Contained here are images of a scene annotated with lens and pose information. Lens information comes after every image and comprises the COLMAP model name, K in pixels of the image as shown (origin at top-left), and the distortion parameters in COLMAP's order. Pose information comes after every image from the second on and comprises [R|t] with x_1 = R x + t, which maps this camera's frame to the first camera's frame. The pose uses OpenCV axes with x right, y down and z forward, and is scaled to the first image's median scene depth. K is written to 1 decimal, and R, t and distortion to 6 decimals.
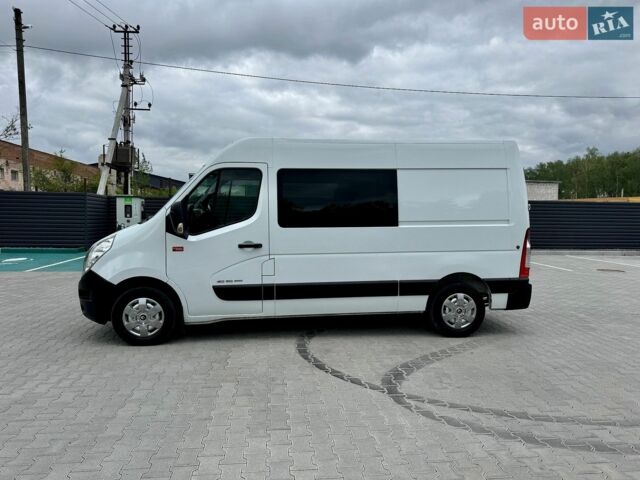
lens RADIAL K [[462.9, 0, 330.4], [0, 462.9, 240.4], [0, 0, 1]] dist [0.054333, -0.045815]
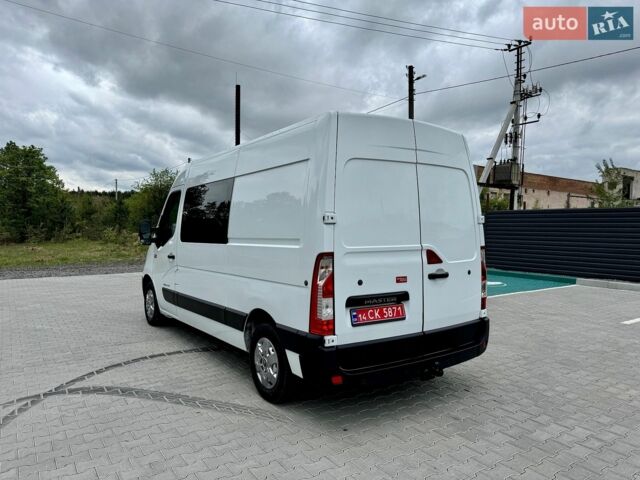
lens RADIAL K [[462.9, 0, 321.4], [0, 462.9, 243.1], [0, 0, 1]] dist [0.054333, -0.045815]
pose [[0.461326, 0.023432, -0.886921, 0.940700], [-0.052750, 0.998607, -0.001055, -0.038084], [0.885661, 0.047272, 0.461919, 0.715991]]
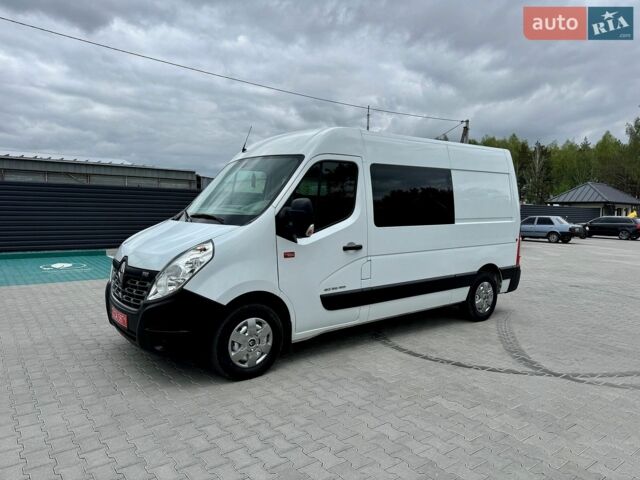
lens RADIAL K [[462.9, 0, 320.1], [0, 462.9, 242.3], [0, 0, 1]] dist [0.054333, -0.045815]
pose [[0.850919, -0.033161, 0.524249, -0.641734], [0.021259, 0.999362, 0.028708, -0.023904], [-0.524867, -0.013283, 0.851081, 0.238002]]
